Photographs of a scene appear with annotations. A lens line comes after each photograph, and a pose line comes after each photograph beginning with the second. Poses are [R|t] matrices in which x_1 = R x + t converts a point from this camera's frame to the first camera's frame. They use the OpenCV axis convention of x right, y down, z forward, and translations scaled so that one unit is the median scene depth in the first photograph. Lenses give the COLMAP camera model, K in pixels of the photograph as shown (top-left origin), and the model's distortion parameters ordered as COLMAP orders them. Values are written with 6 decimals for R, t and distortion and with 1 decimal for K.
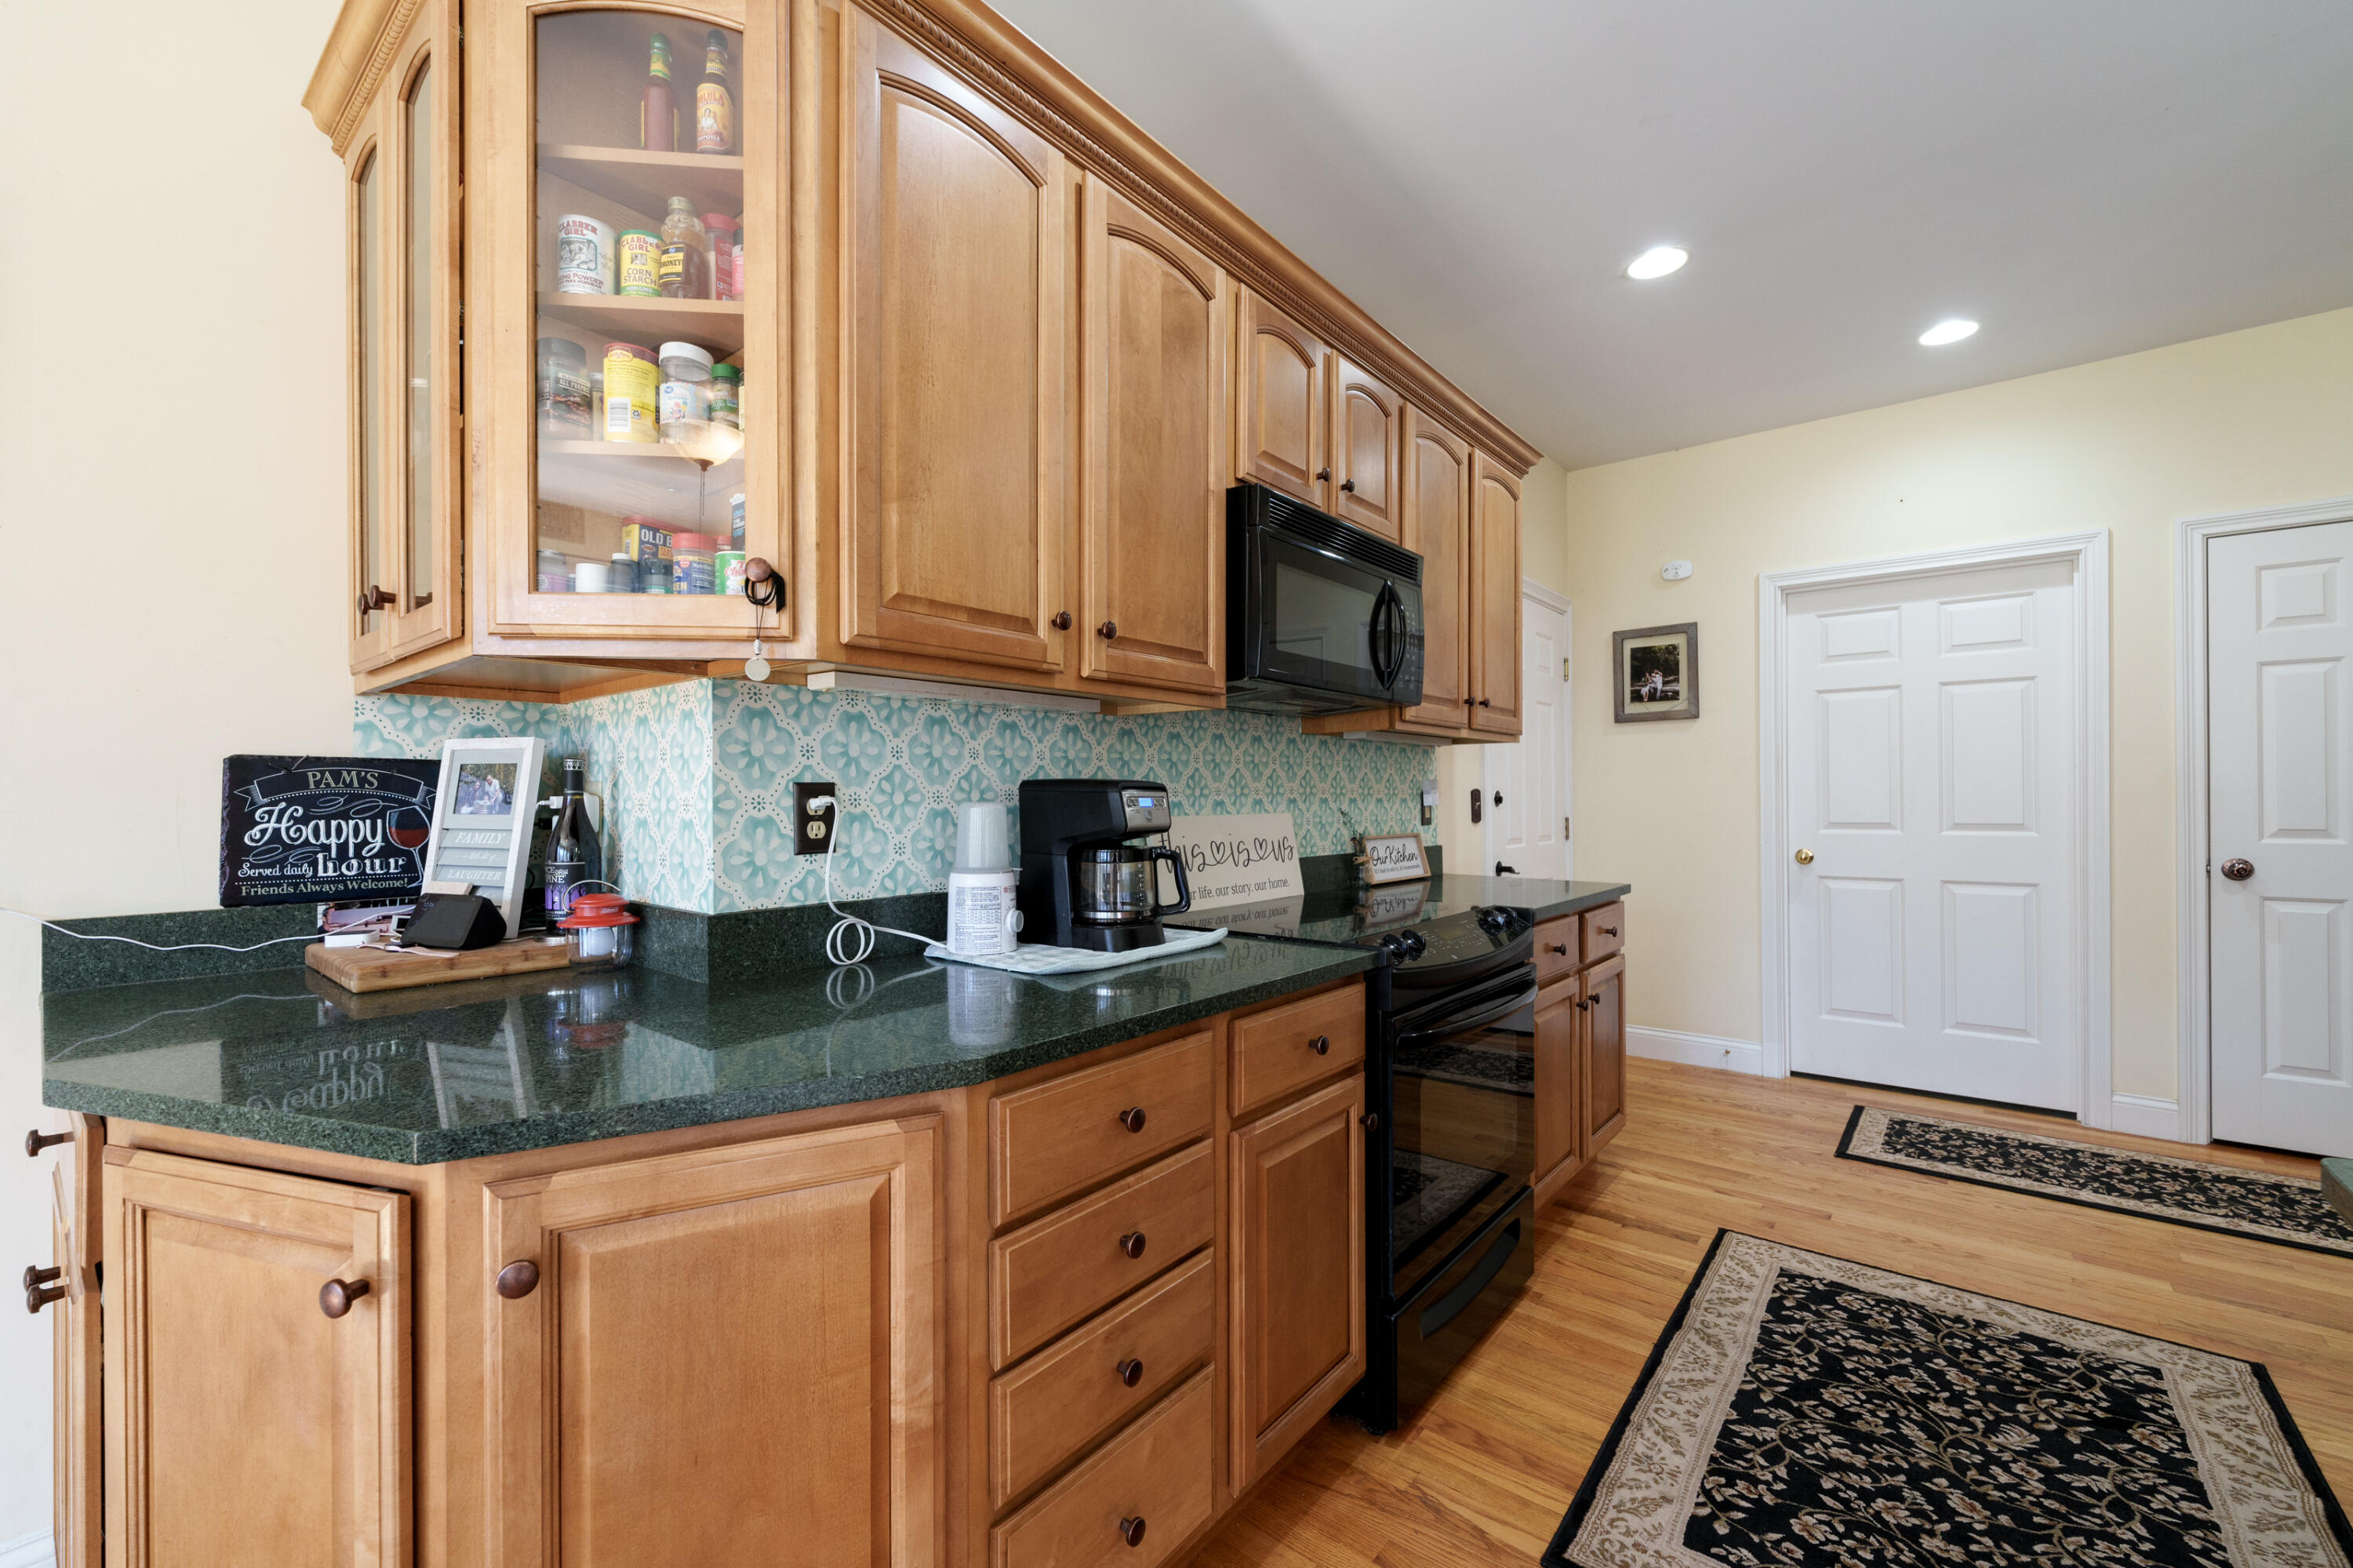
lens RADIAL K [[943.8, 0, 1173.8], [0, 943.8, 791.7], [0, 0, 1]] dist [-0.002469, -0.000130]
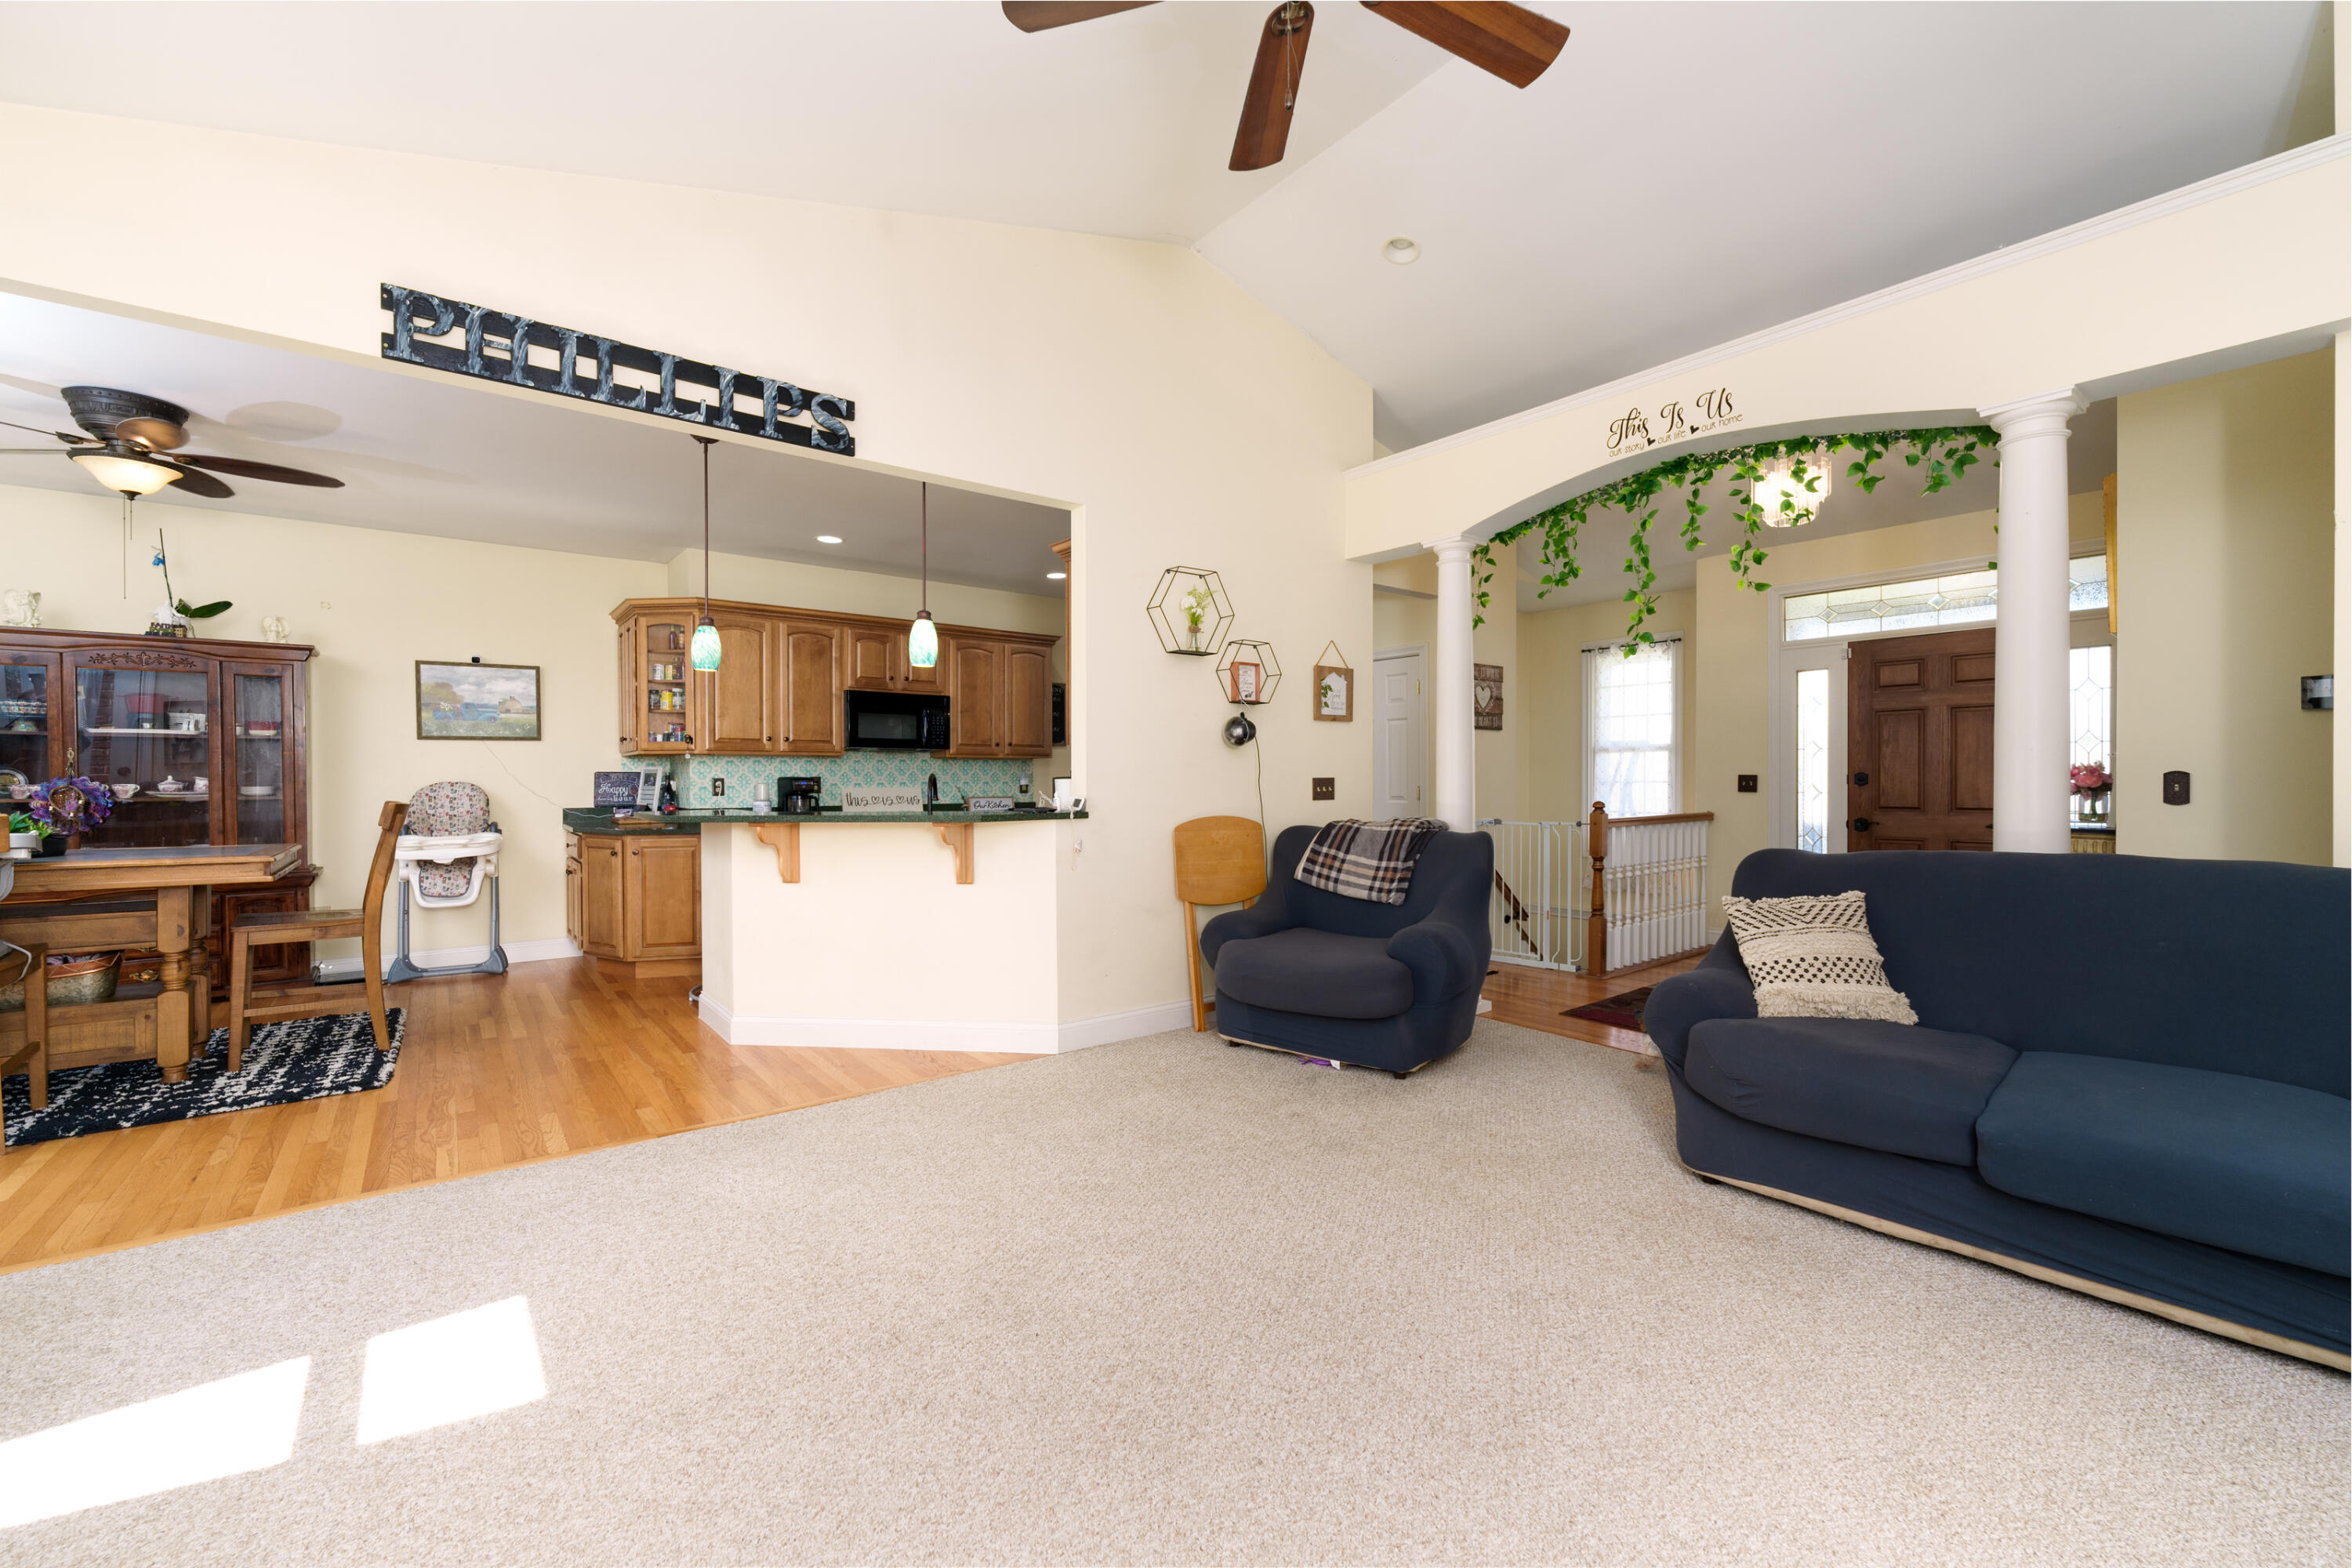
lens RADIAL K [[943.4, 0, 1174.1], [0, 943.4, 781.4], [0, 0, 1]] dist [-0.002469, -0.000130]
pose [[0.977708, -0.001021, -0.209968, 2.374632], [0.003514, 0.999928, 0.011500, -0.036308], [0.209941, -0.011981, 0.977641, -2.539726]]
